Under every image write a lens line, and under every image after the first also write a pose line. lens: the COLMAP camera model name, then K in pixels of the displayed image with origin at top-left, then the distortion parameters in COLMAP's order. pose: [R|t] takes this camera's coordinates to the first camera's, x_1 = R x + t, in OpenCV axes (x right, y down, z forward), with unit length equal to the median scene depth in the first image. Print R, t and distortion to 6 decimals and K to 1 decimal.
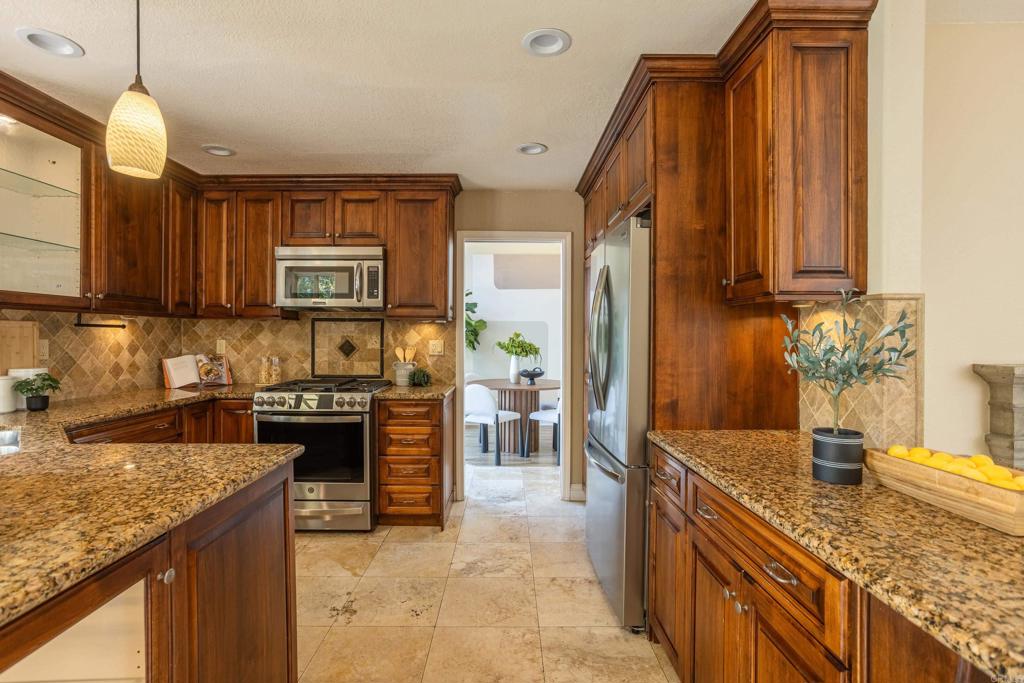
lens RADIAL K [[496.4, 0, 510.0], [0, 496.4, 337.3], [0, 0, 1]] dist [-0.044151, 0.025261]
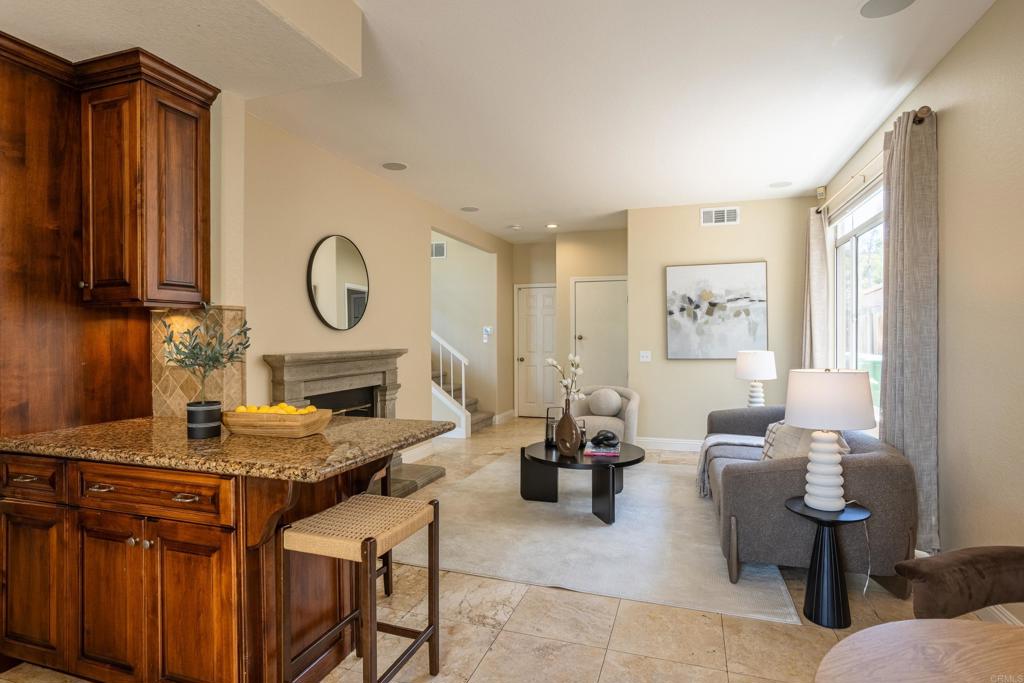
lens RADIAL K [[528.7, 0, 491.0], [0, 528.7, 336.4], [0, 0, 1]] dist [0.000799, 0.005639]
pose [[0.361929, -0.006131, 0.932186, -0.296064], [0.006632, 0.999970, 0.004002, -0.000791], [-0.932182, 0.004734, 0.361959, -0.215903]]
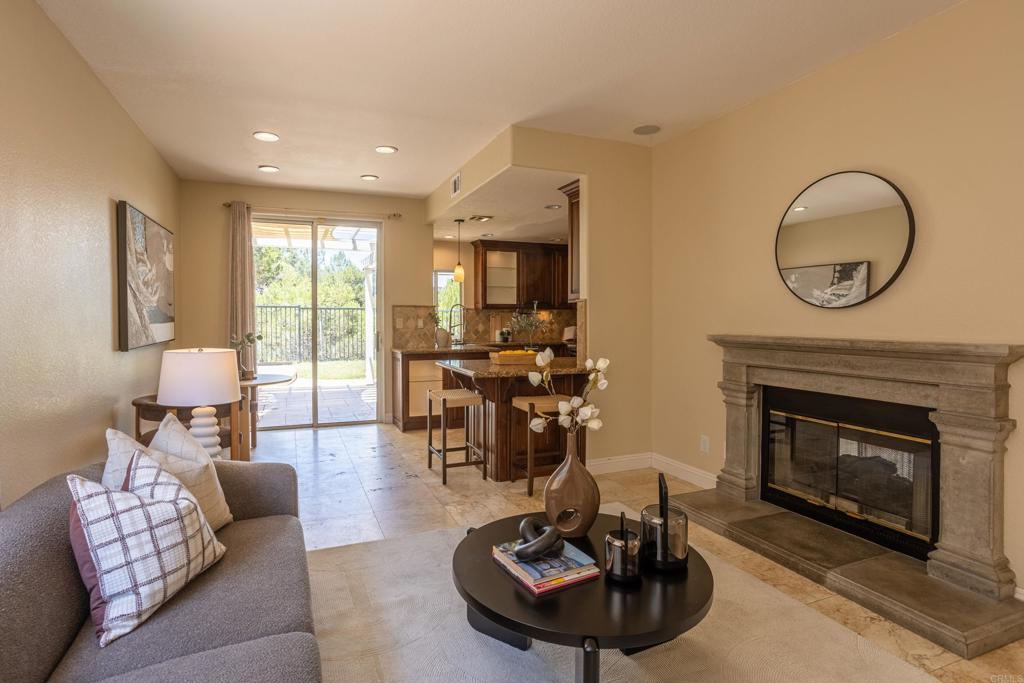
lens RADIAL K [[496.4, 0, 498.6], [0, 496.4, 323.5], [0, 0, 1]] dist [-0.044151, 0.025261]
pose [[0.381161, 0.007609, -0.924478, 2.286511], [-0.000011, 0.999966, 0.008226, 0.011012], [0.924509, -0.003125, 0.381148, -0.275435]]
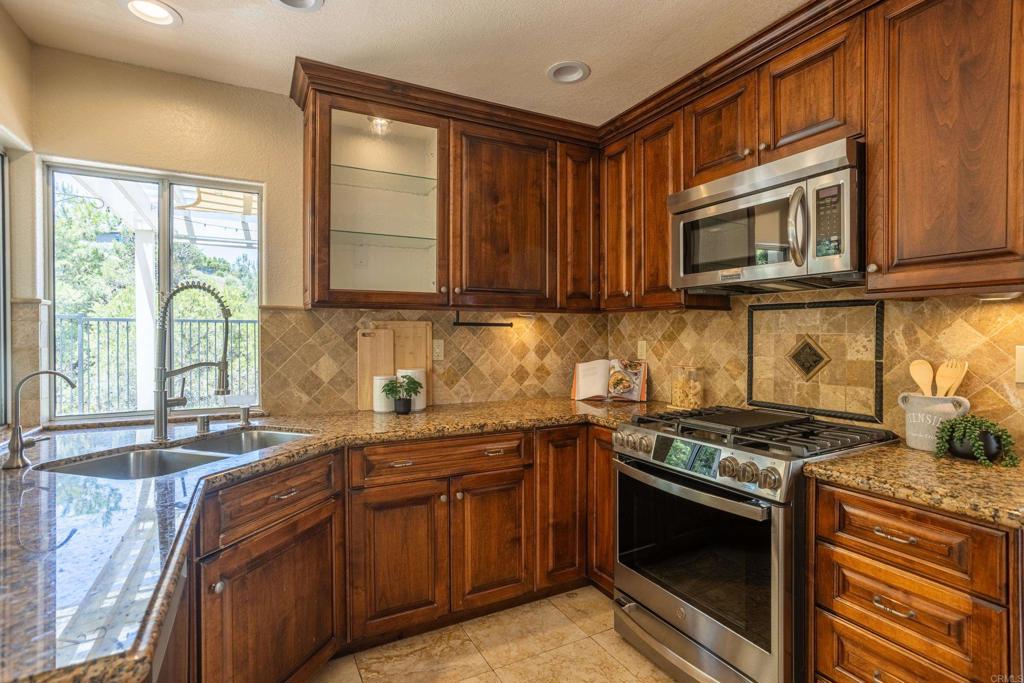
lens RADIAL K [[496.4, 0, 512.1], [0, 496.4, 338.1], [0, 0, 1]] dist [-0.044151, 0.025261]
pose [[0.464596, 0.002545, -0.885519, -0.009655], [-0.000212, 0.999996, 0.002763, -0.001724], [0.885523, -0.001096, 0.464595, 0.892175]]
